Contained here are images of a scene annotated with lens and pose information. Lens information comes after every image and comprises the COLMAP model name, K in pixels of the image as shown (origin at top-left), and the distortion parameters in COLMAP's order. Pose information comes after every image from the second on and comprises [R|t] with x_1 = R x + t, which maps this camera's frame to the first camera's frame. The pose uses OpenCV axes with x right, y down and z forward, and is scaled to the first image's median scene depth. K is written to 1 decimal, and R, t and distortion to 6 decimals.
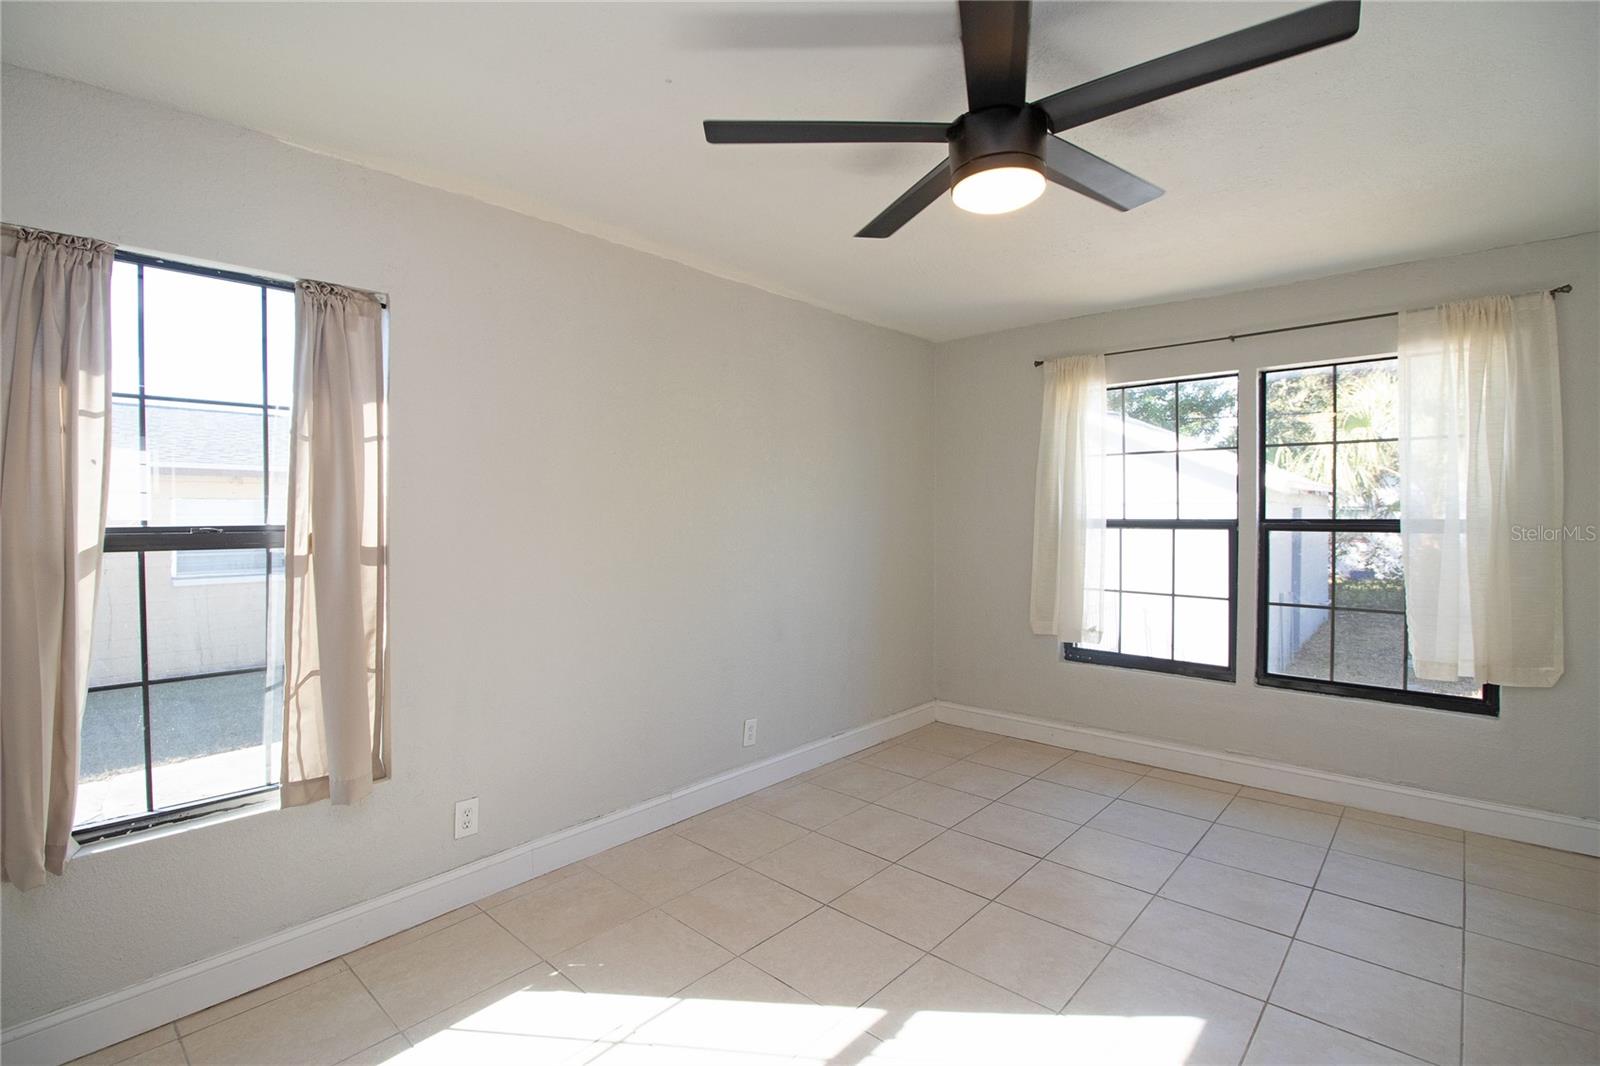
lens RADIAL K [[735.3, 0, 787.0], [0, 735.3, 522.3], [0, 0, 1]] dist [0.000619, -0.014052]
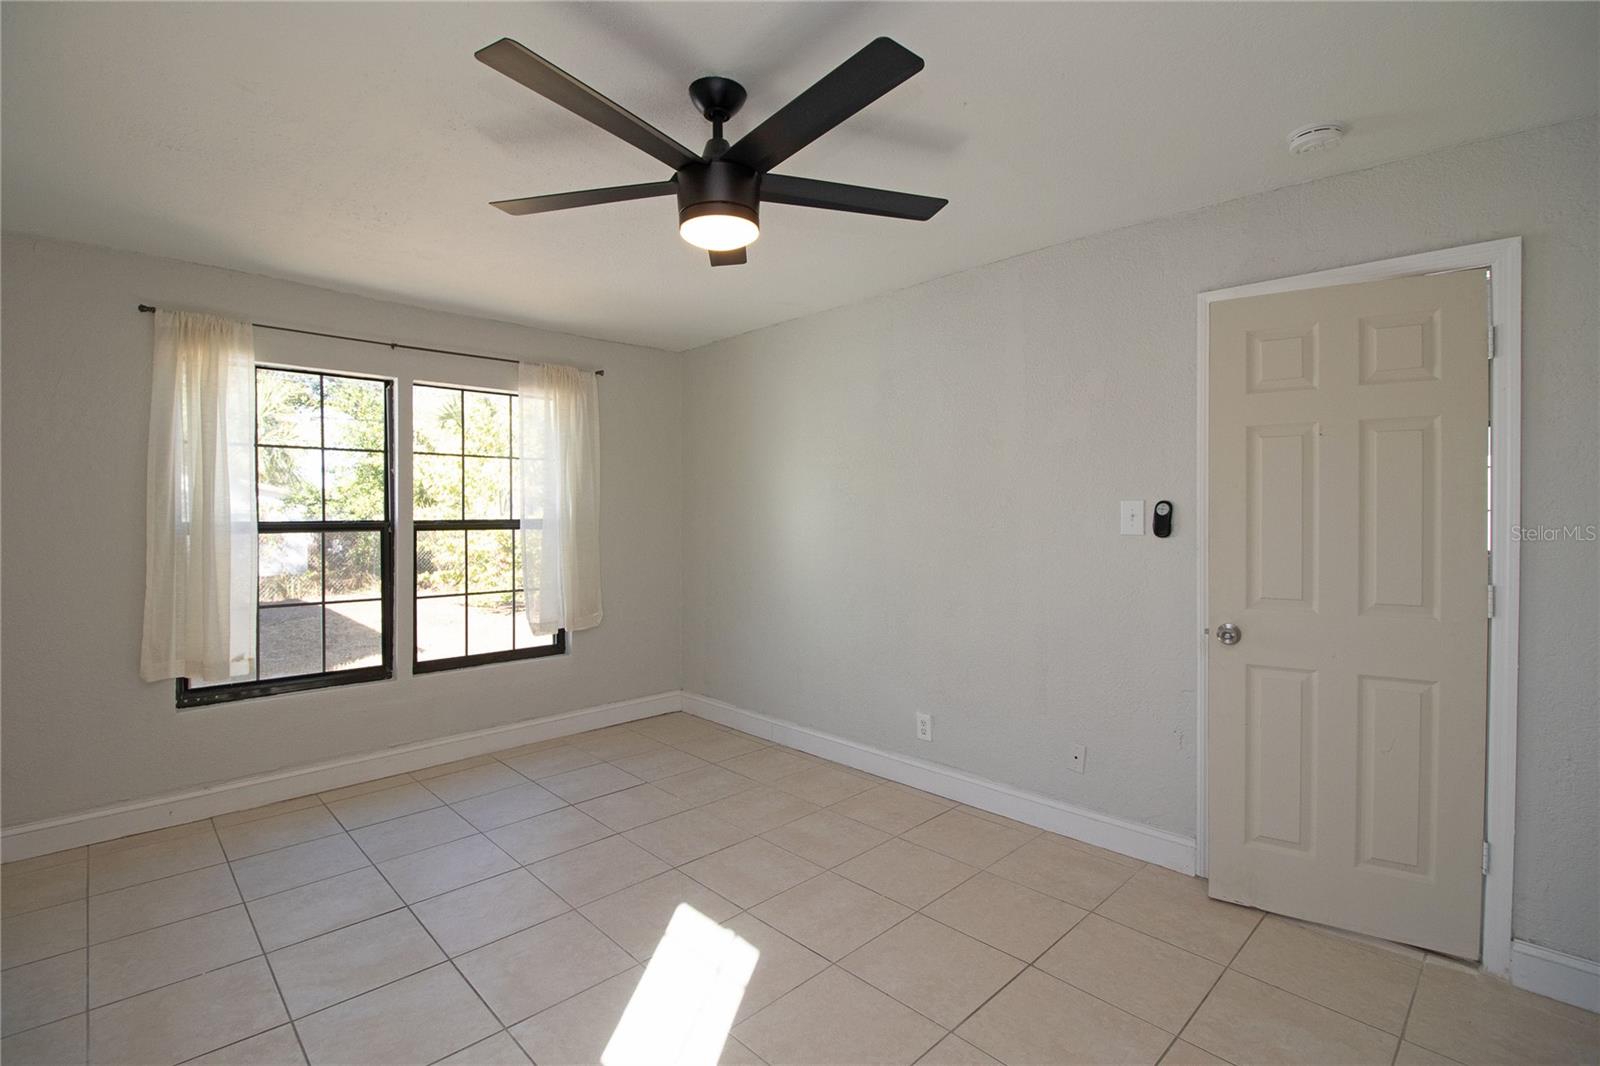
lens RADIAL K [[735.3, 0, 787.0], [0, 735.3, 522.3], [0, 0, 1]] dist [0.000619, -0.014052]
pose [[0.063233, -0.011748, 0.997930, -0.380547], [0.015898, 0.999816, 0.010763, -0.004129], [-0.997872, 0.015185, 0.063408, 0.369731]]
